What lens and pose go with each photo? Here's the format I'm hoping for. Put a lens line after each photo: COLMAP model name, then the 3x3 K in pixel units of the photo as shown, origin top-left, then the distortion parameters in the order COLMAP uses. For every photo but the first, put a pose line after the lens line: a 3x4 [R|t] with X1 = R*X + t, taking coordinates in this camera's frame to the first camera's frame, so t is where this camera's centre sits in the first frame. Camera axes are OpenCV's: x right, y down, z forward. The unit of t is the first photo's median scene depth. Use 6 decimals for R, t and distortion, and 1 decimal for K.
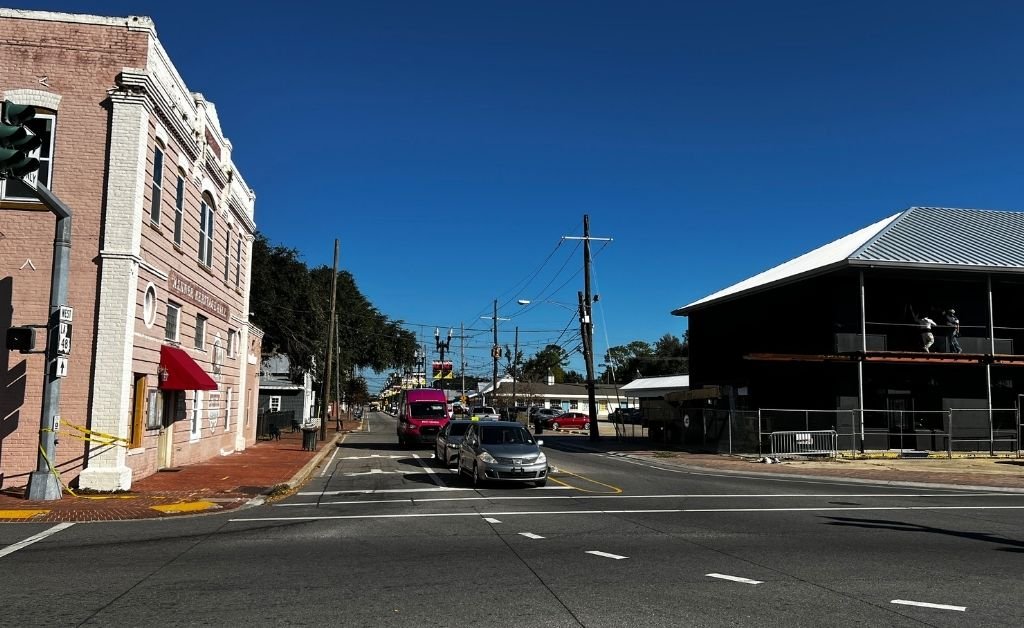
lens RADIAL K [[798.5, 0, 512.0], [0, 798.5, 314.0], [0, 0, 1]] dist [0.007582, 0.003520]
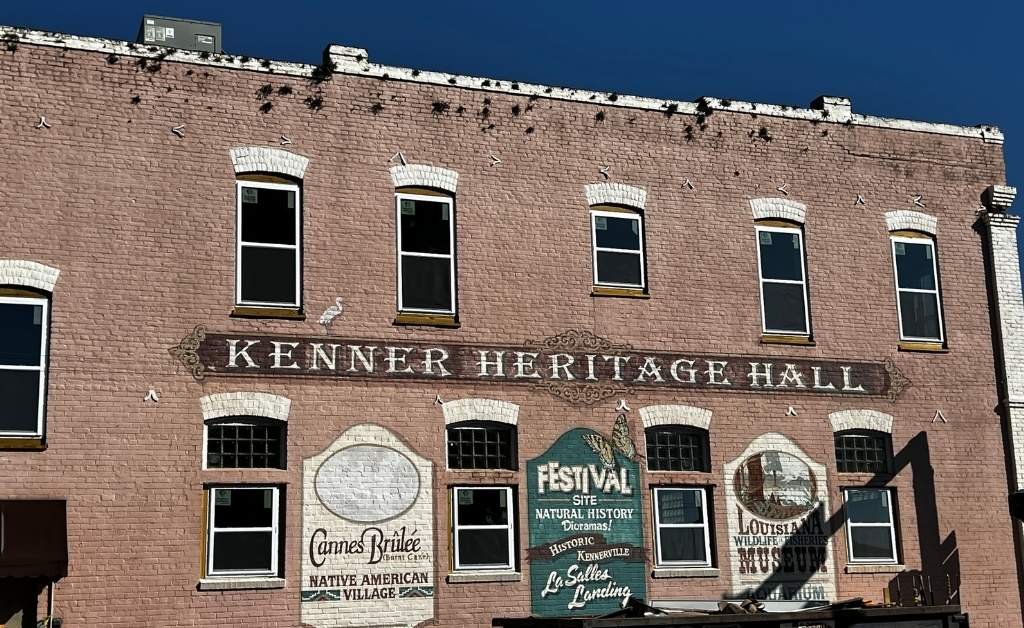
lens RADIAL K [[1234.3, 0, 512.0], [0, 1234.3, 314.0], [0, 0, 1]] dist [0.013399, 0.021367]
pose [[0.982381, 0.001478, 0.186882, -1.248151], [0.017944, 0.994603, -0.102191, -0.042552], [-0.186025, 0.103744, 0.977053, -0.196055]]
